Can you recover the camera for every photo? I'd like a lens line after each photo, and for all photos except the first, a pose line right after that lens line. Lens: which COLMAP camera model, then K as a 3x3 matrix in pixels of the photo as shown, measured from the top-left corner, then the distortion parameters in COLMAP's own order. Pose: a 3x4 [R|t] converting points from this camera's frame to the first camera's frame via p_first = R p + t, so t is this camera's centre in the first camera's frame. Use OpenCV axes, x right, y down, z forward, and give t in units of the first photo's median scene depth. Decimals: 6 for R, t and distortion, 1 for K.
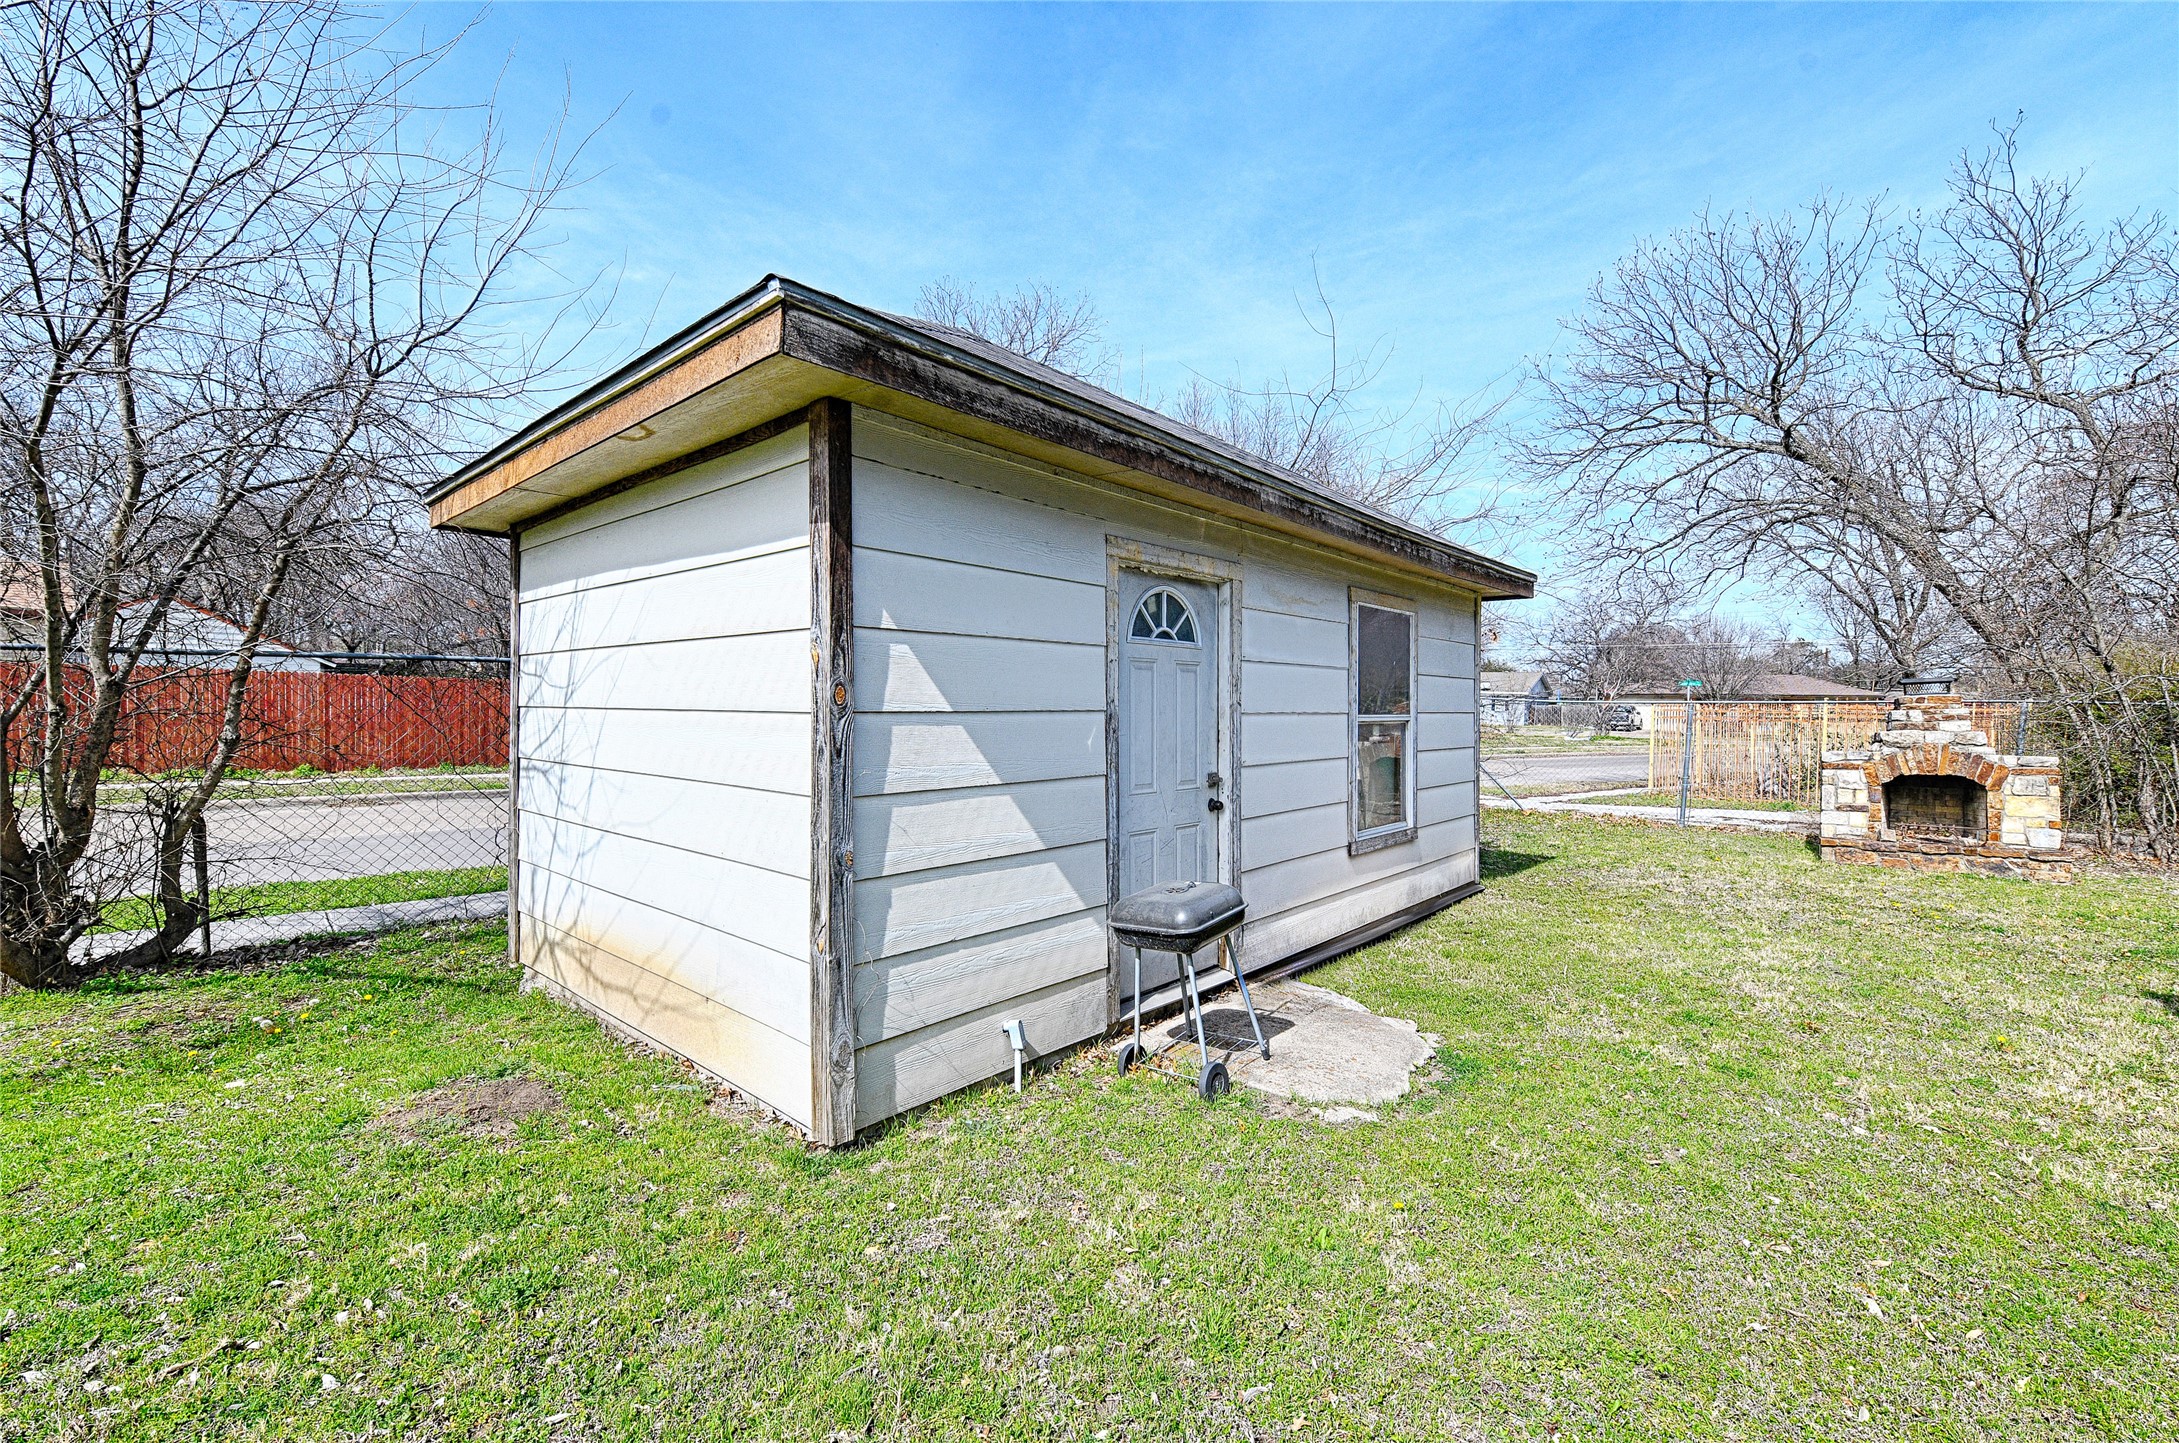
lens RADIAL K [[928.4, 0, 1092.2], [0, 928.4, 717.0], [0, 0, 1]] dist [0.002642, -0.000317]
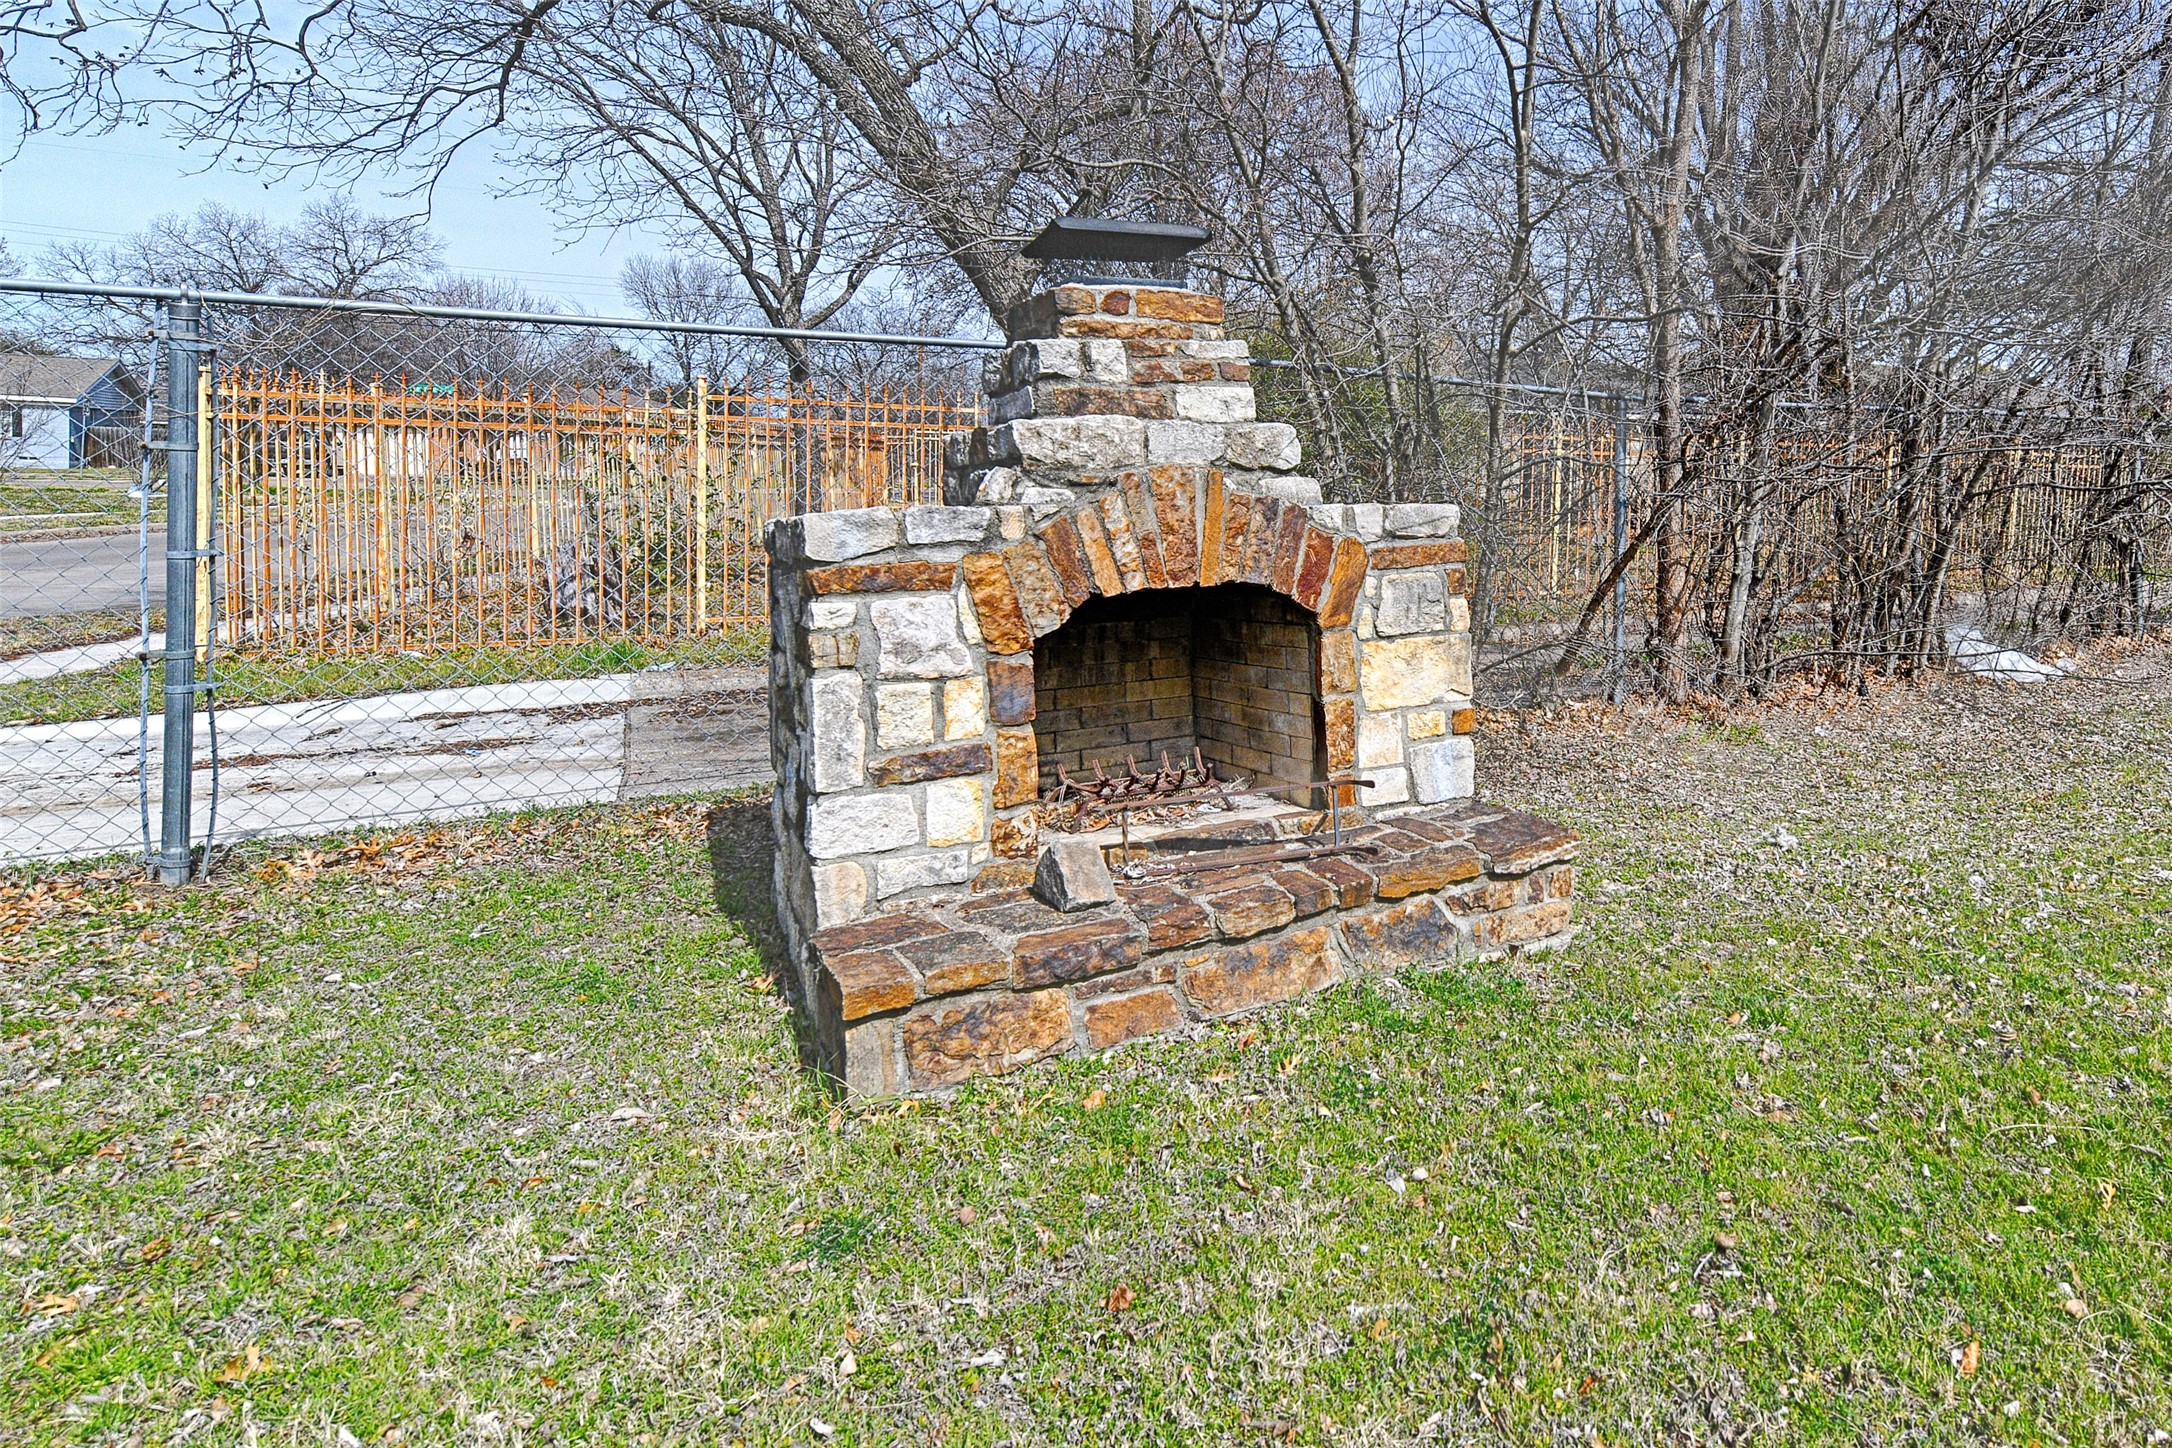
lens RADIAL K [[925.5, 0, 1200.9], [0, 925.5, 516.3], [0, 0, 1]] dist [0.002642, -0.000317]
pose [[0.342327, -0.046868, 0.938411, 0.651598], [0.000802, 0.998769, 0.049590, 0.029065], [-0.939581, -0.016223, 0.341943, 0.888090]]
